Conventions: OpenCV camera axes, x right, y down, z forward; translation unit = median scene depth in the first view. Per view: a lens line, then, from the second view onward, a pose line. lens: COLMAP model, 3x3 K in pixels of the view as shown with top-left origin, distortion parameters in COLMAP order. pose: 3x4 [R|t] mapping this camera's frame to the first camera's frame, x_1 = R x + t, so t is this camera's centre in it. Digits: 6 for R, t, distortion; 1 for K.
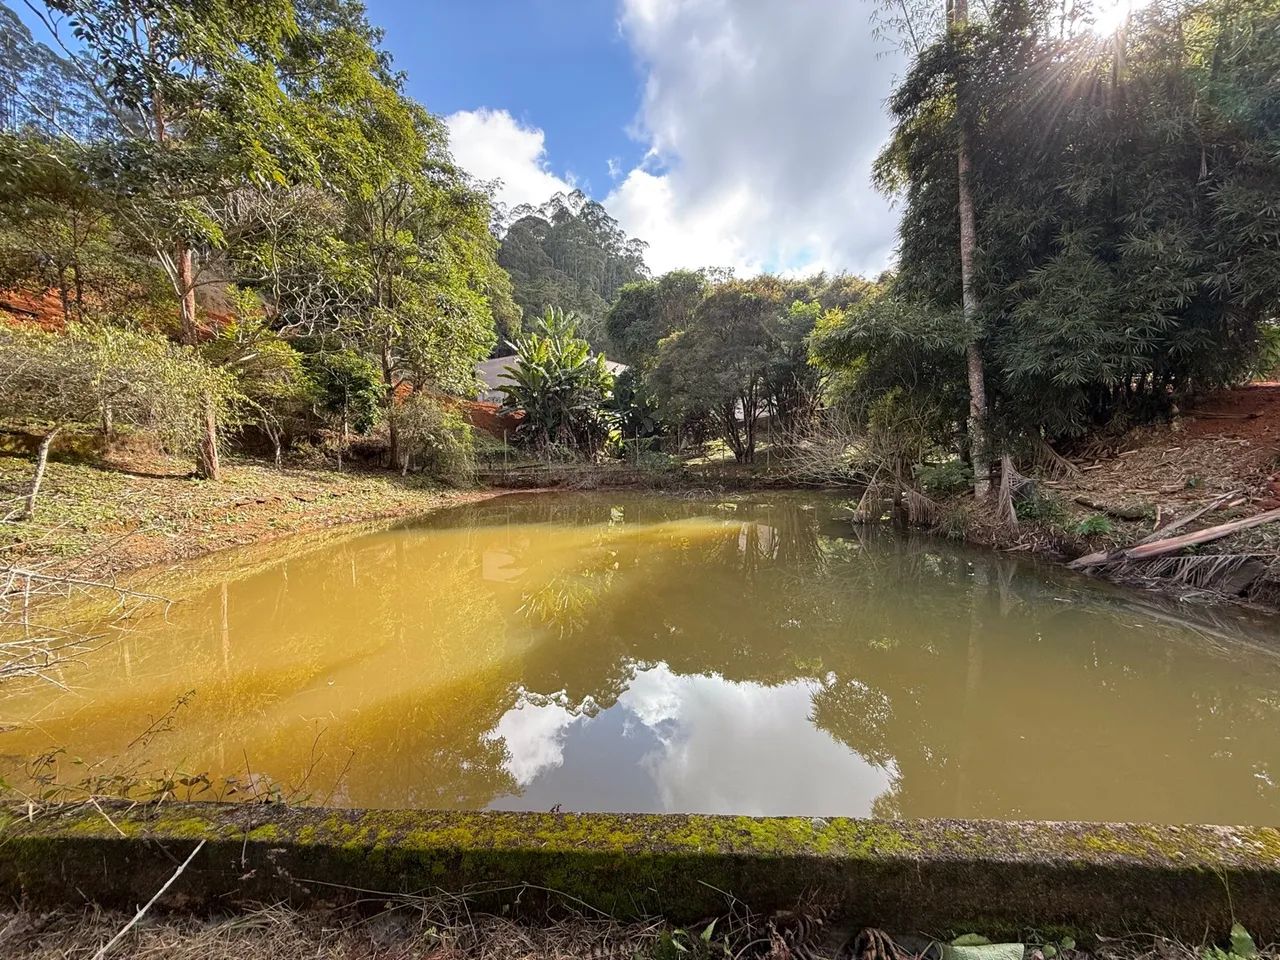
lens RADIAL K [[510.1, 0, 638.9], [0, 510.1, 477.6], [0, 0, 1]] dist [0.000991, 0.000117]
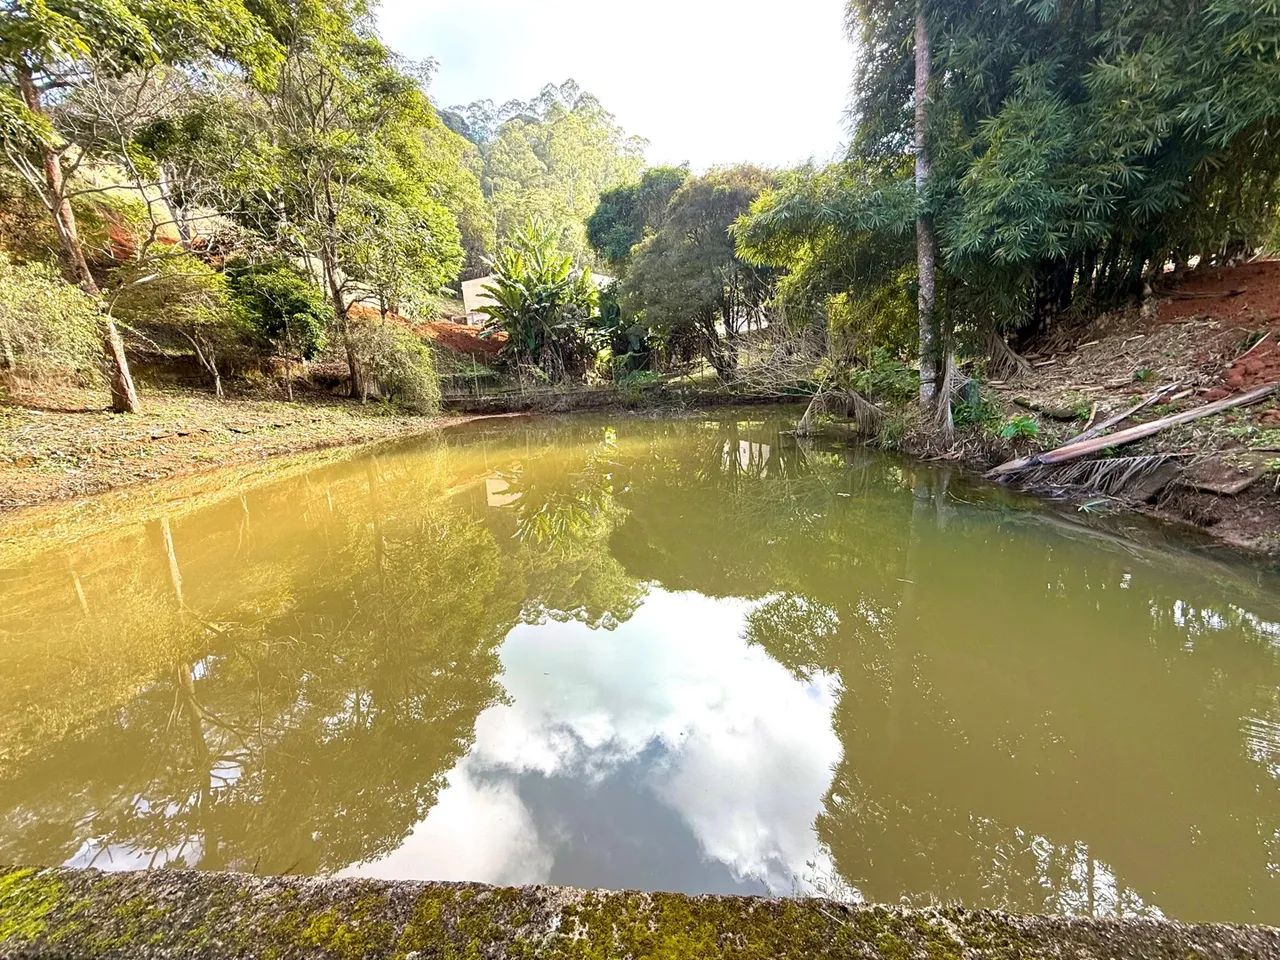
lens RADIAL K [[510.1, 0, 638.9], [0, 510.1, 477.6], [0, 0, 1]] dist [0.000991, 0.000117]
pose [[0.998996, -0.029822, -0.033423, 0.154153], [0.034493, 0.988194, 0.149276, 0.014181], [0.028576, -0.150279, 0.988231, 0.058521]]
